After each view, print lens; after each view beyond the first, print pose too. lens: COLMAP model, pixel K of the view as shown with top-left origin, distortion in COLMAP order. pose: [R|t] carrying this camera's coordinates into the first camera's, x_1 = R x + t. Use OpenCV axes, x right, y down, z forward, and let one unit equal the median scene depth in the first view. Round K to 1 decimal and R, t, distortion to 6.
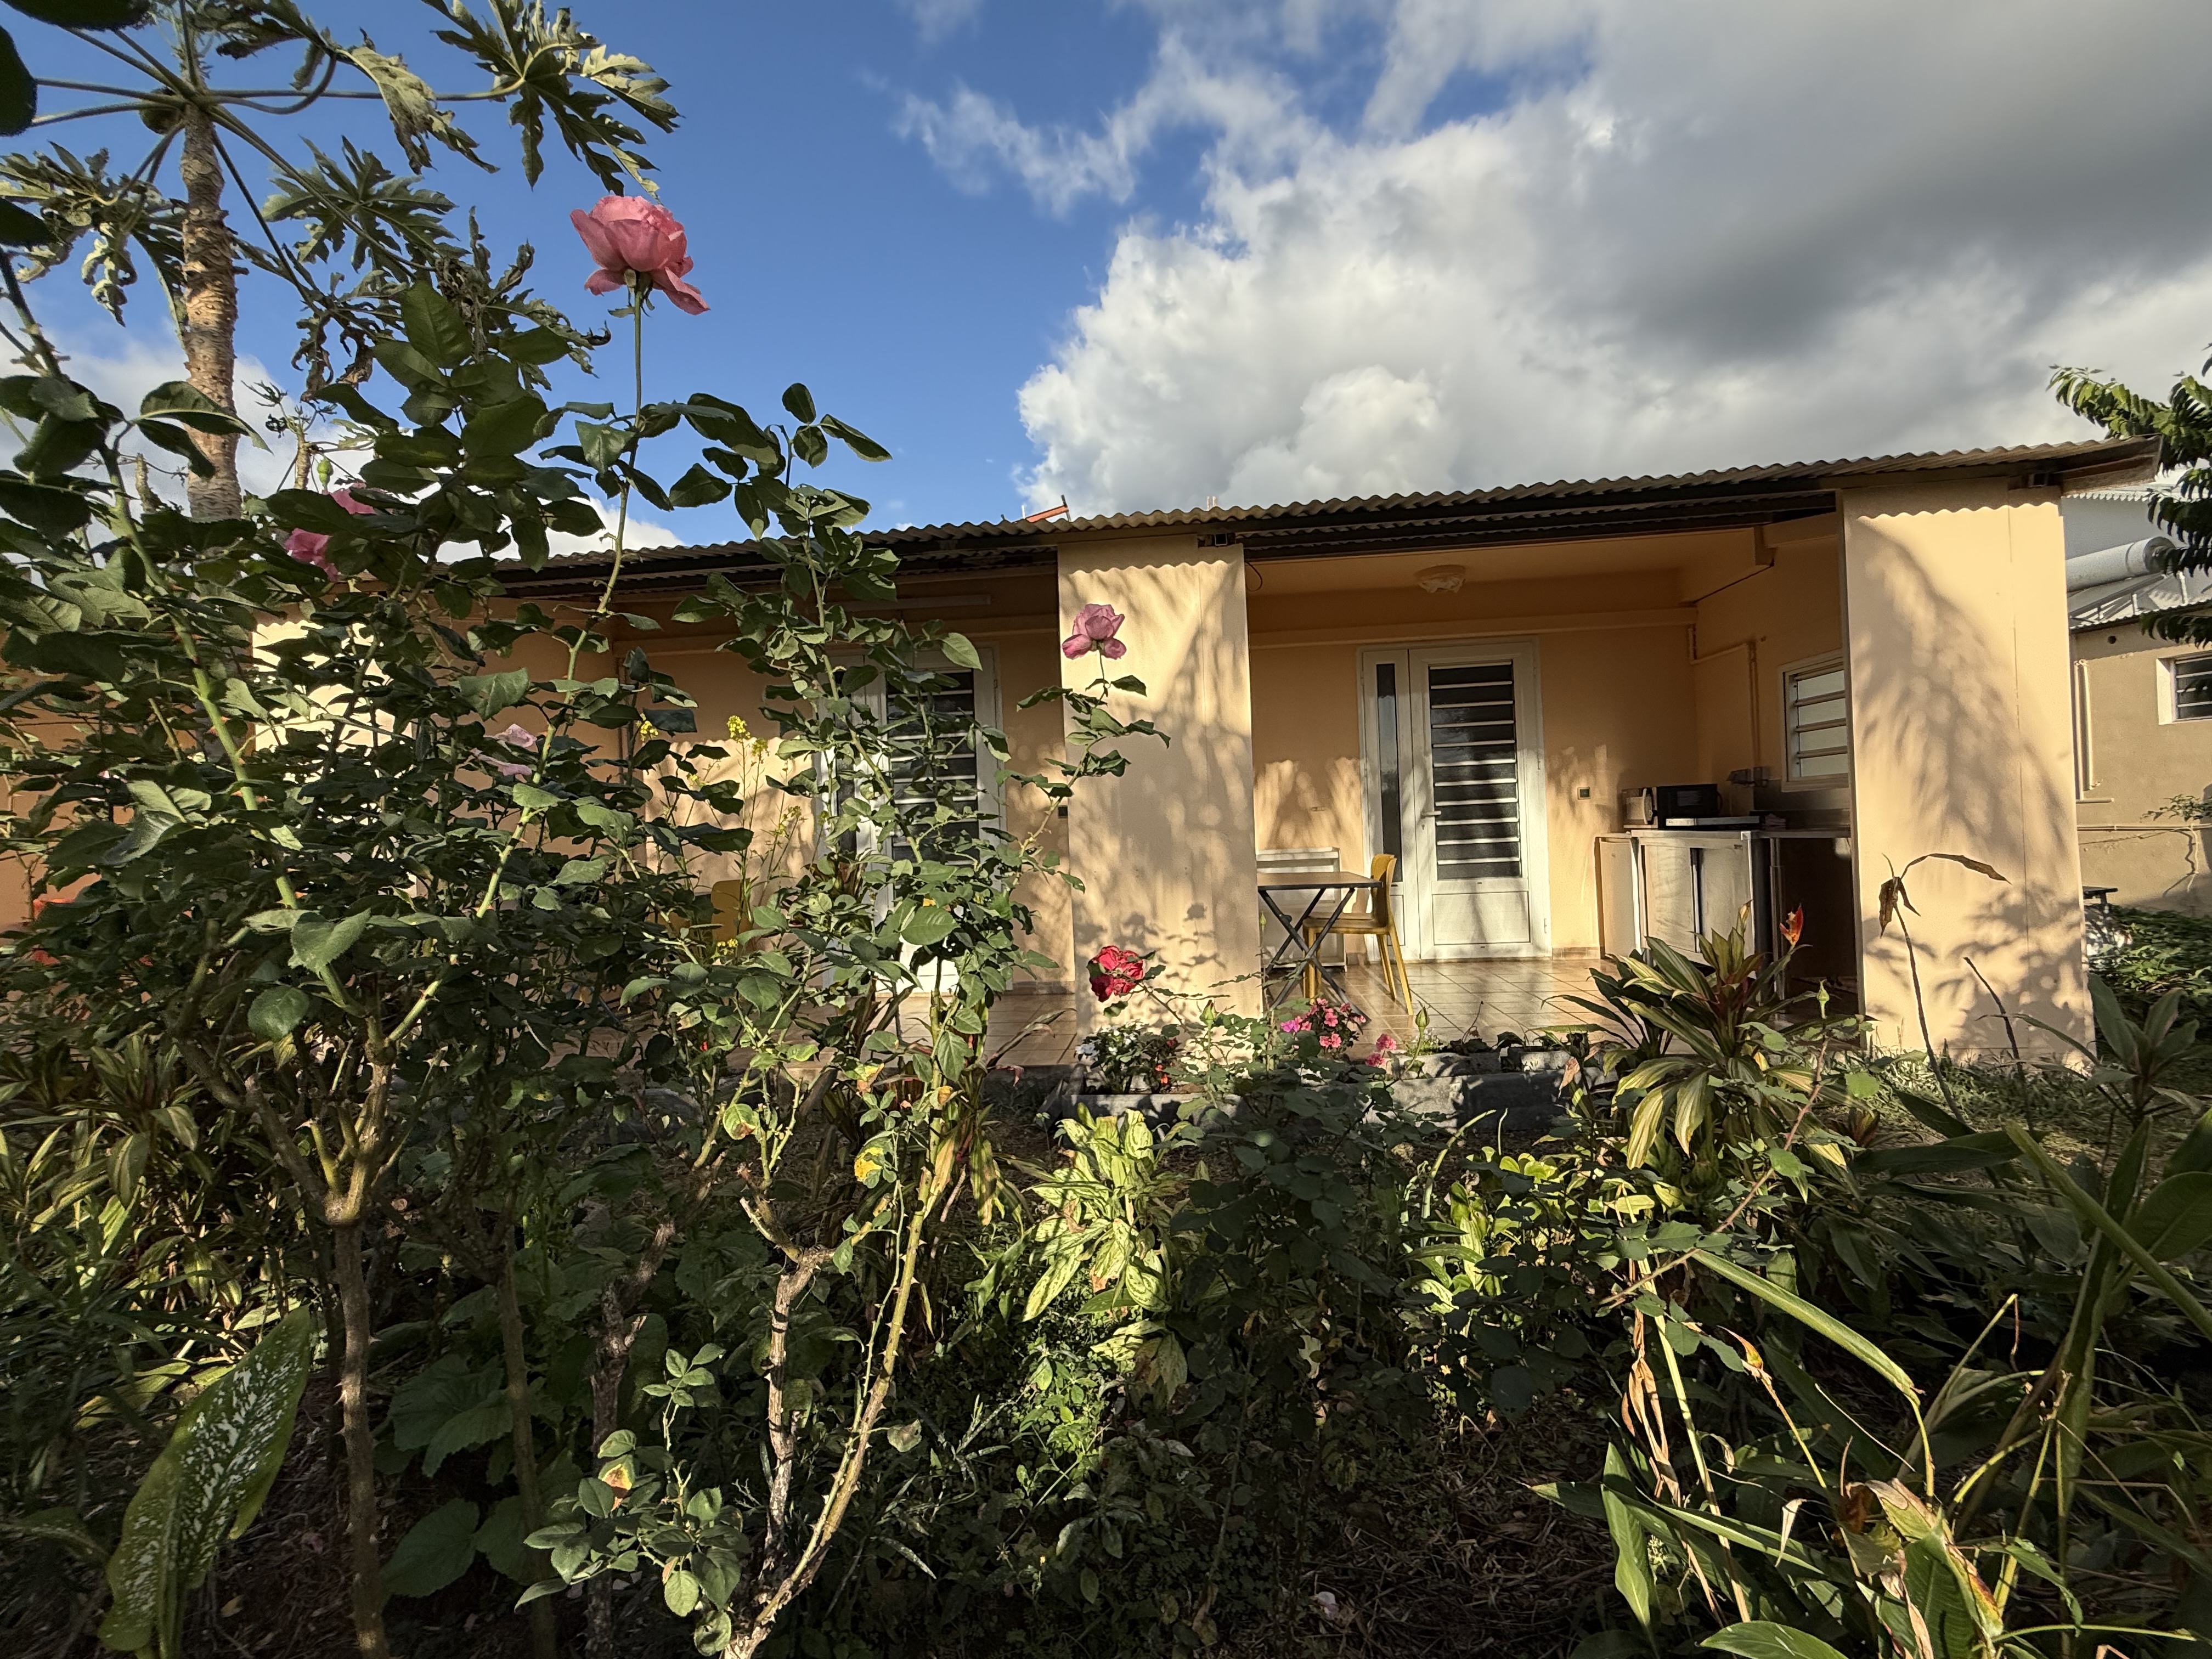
lens RADIAL K [[949.5, 0, 1091.6], [0, 949.5, 835.0], [0, 0, 1]] dist [-0.015355, 0.000720]
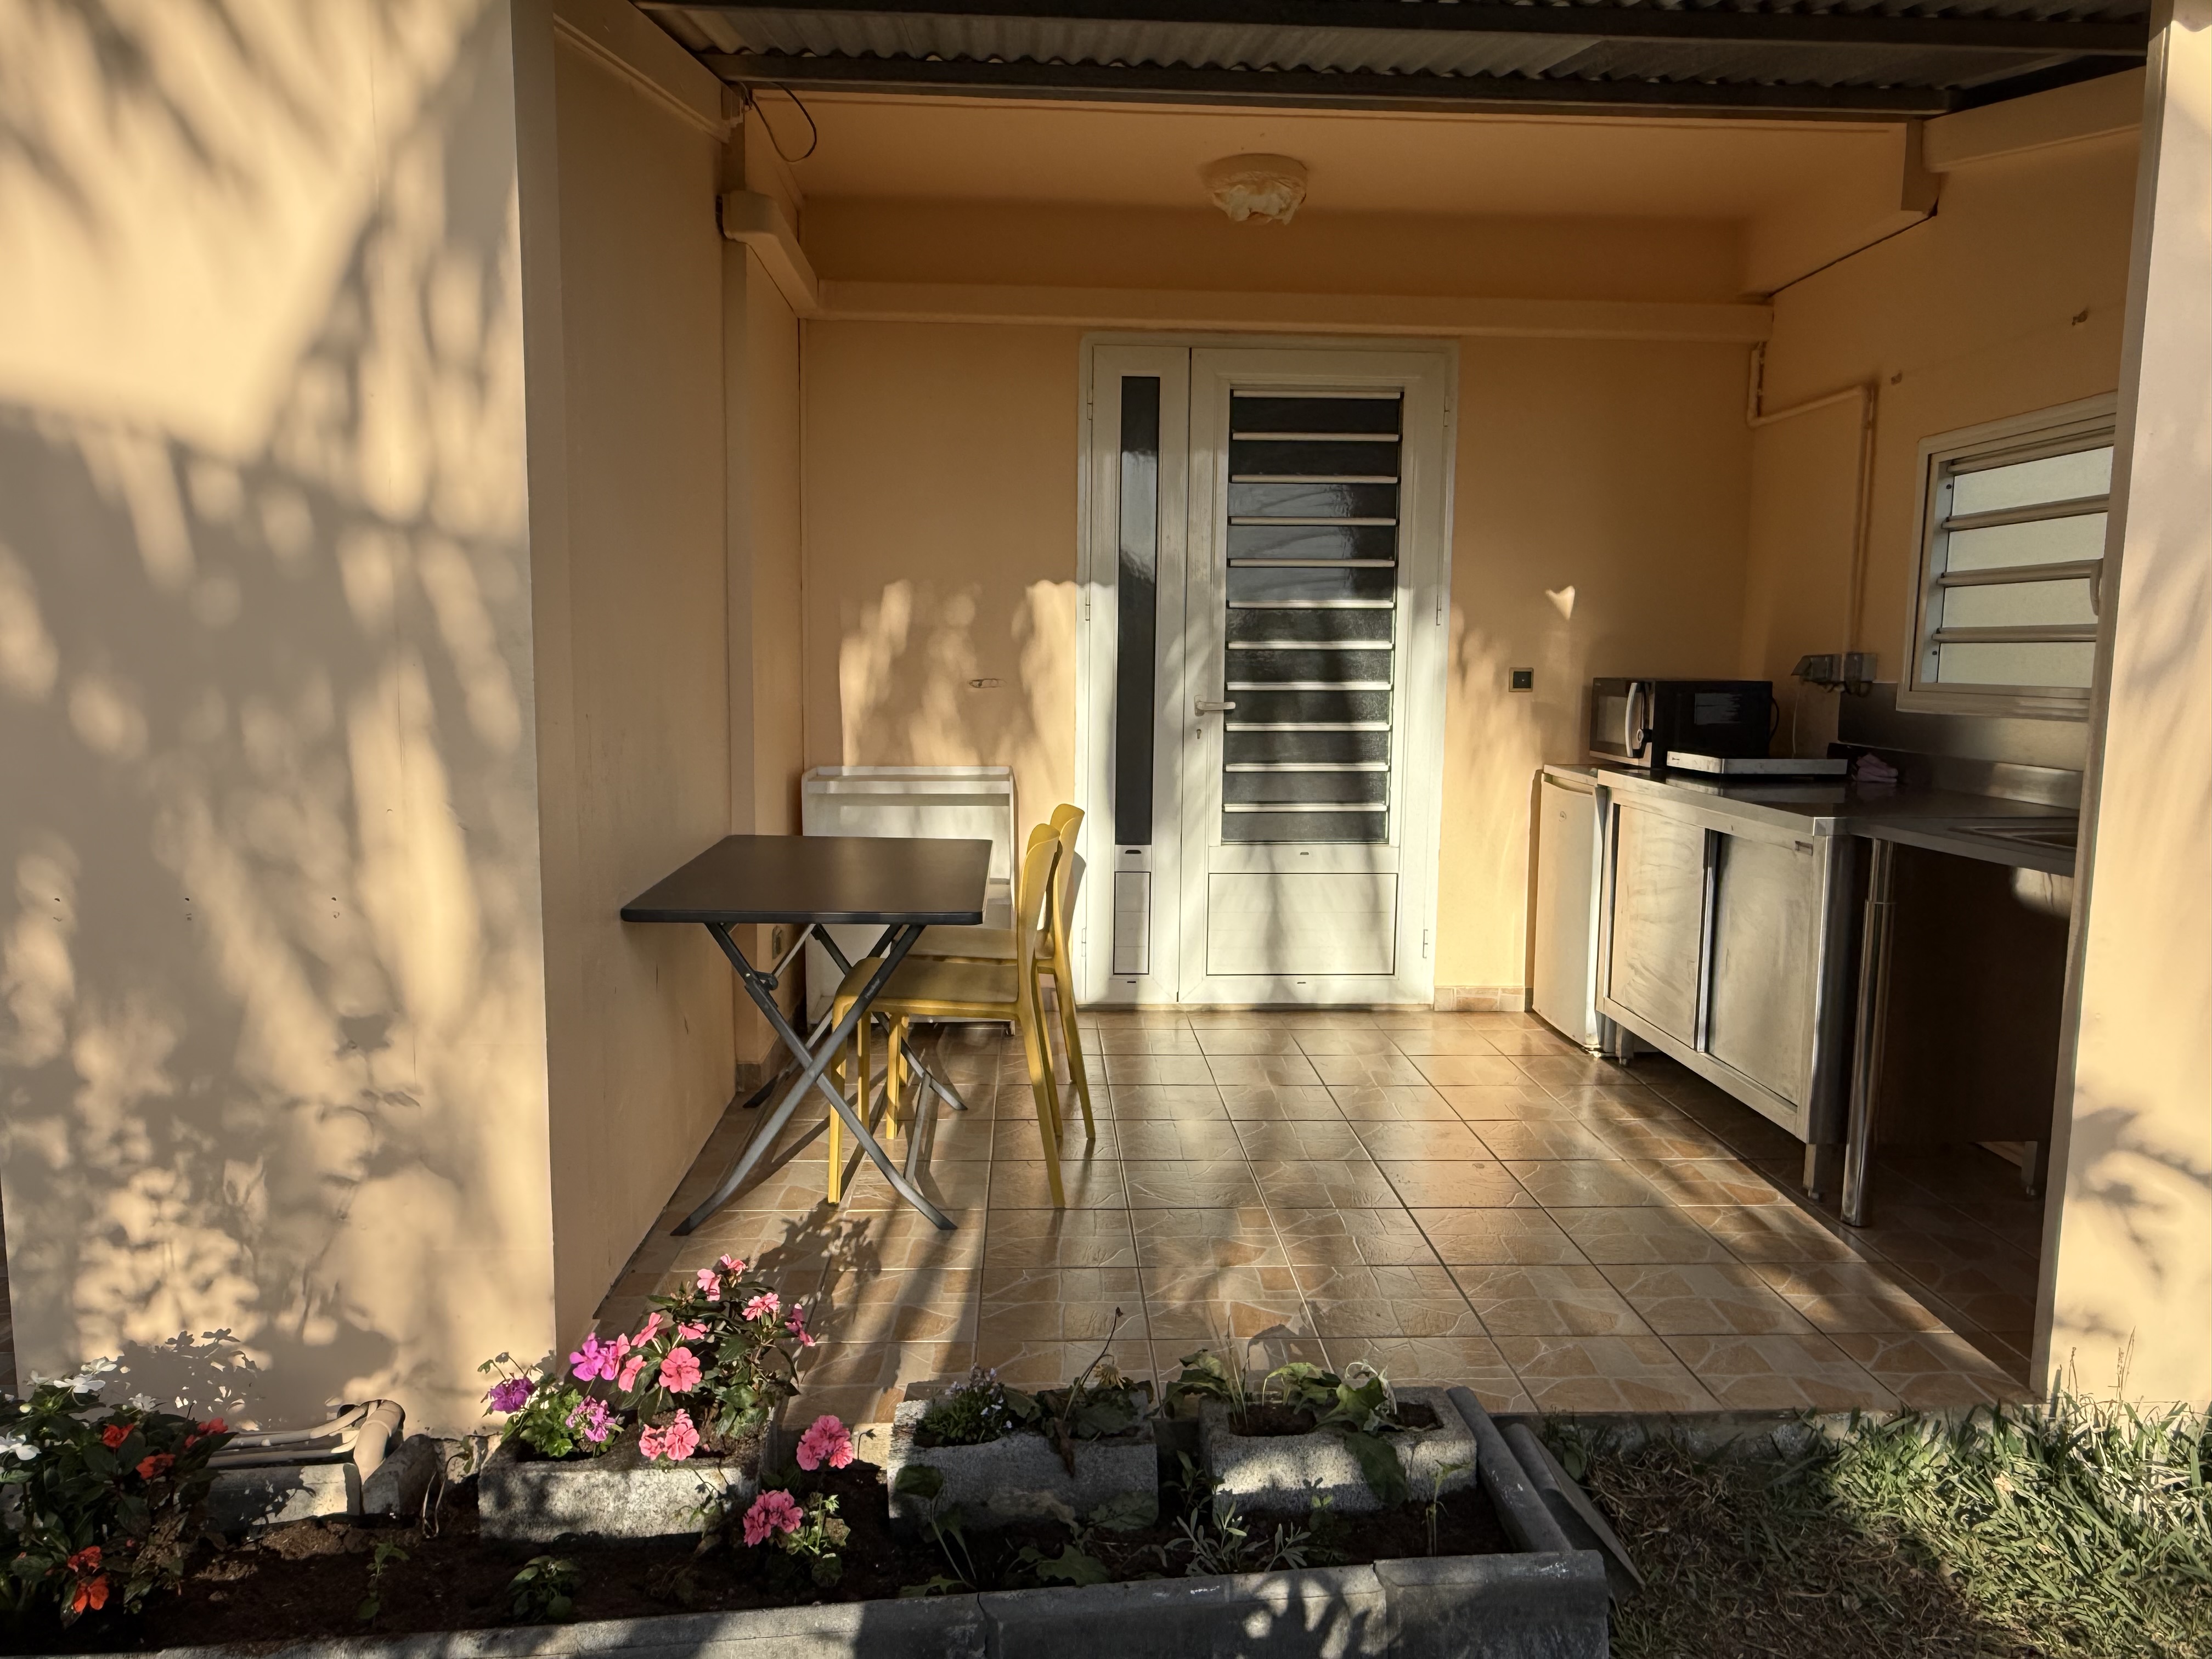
lens RADIAL K [[1429.8, 0, 1085.6], [0, 1429.8, 837.6], [0, 0, 1]] dist [-0.028141, 0.002622]
pose [[0.988094, 0.029291, 0.151036, 0.190553], [-0.048808, 0.990678, 0.127178, -0.046051], [-0.145903, -0.133036, 0.980313, 0.300743]]
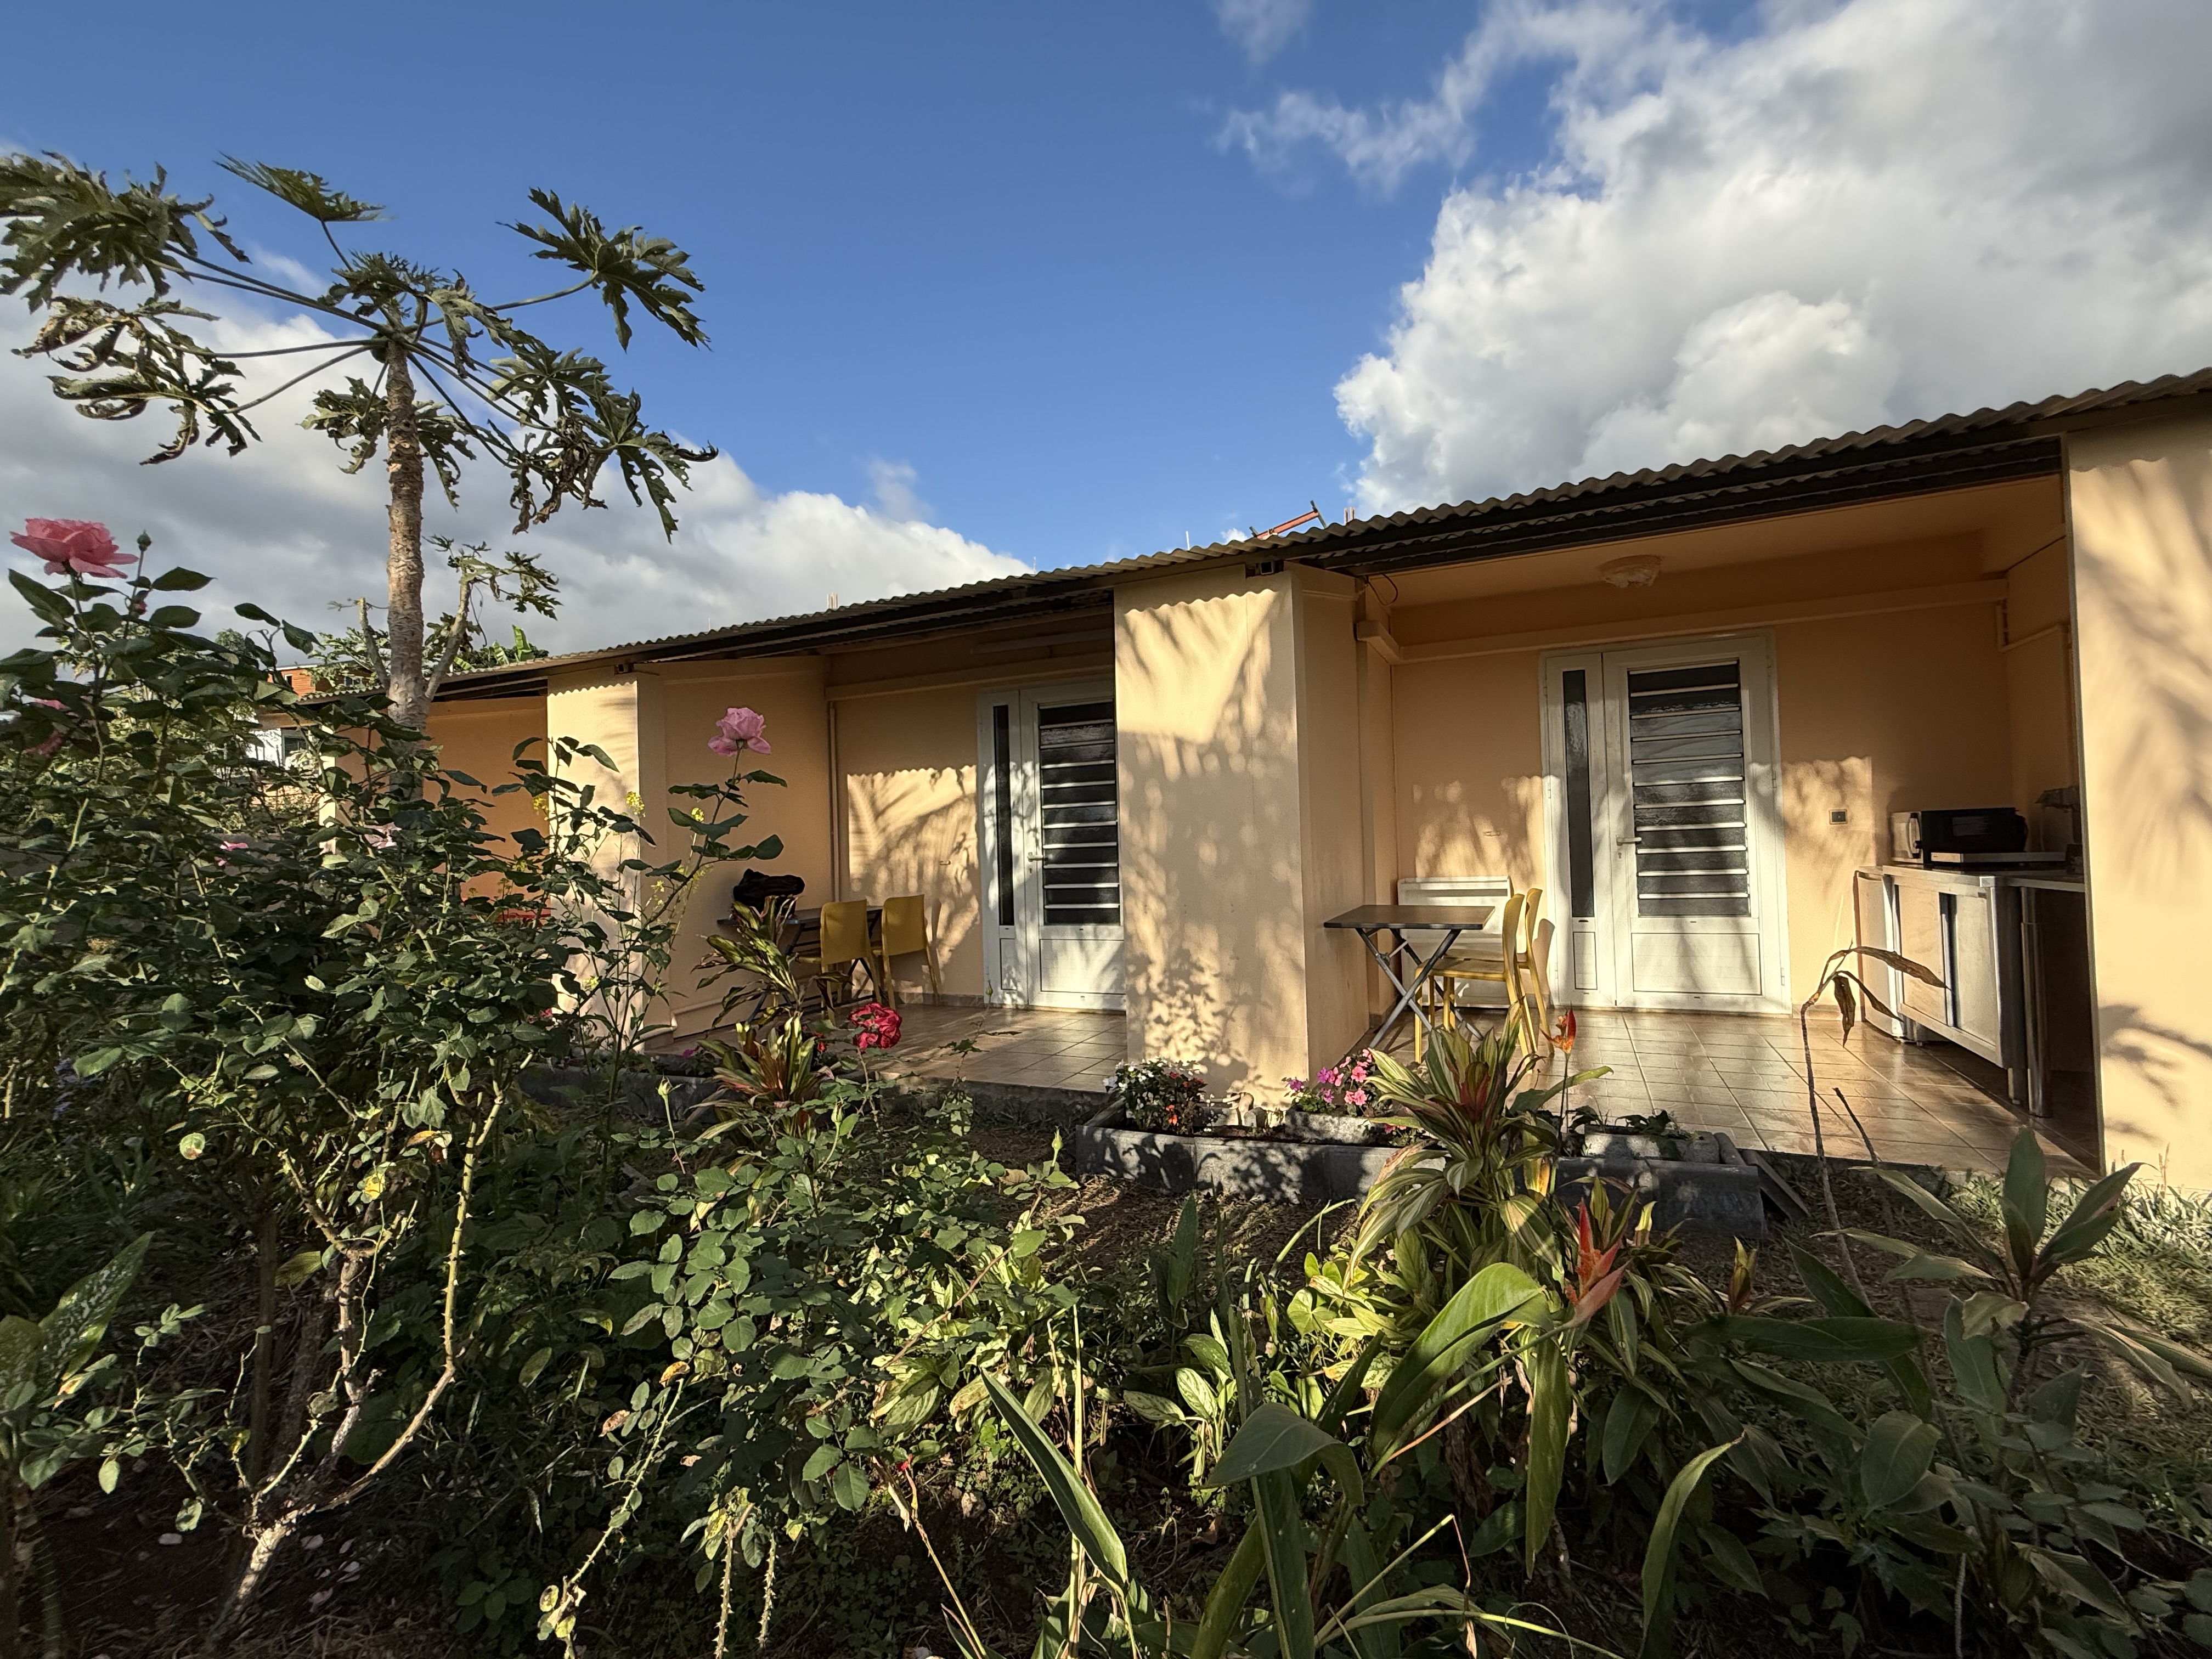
lens RADIAL K [[949.5, 0, 1092.8], [0, 949.5, 828.0], [0, 0, 1]] dist [-0.015355, 0.000720]
pose [[0.940479, 0.003655, -0.339832, 0.193866], [-0.007430, 0.999924, -0.009808, -0.021946], [0.339770, 0.011749, 0.940435, 0.018687]]
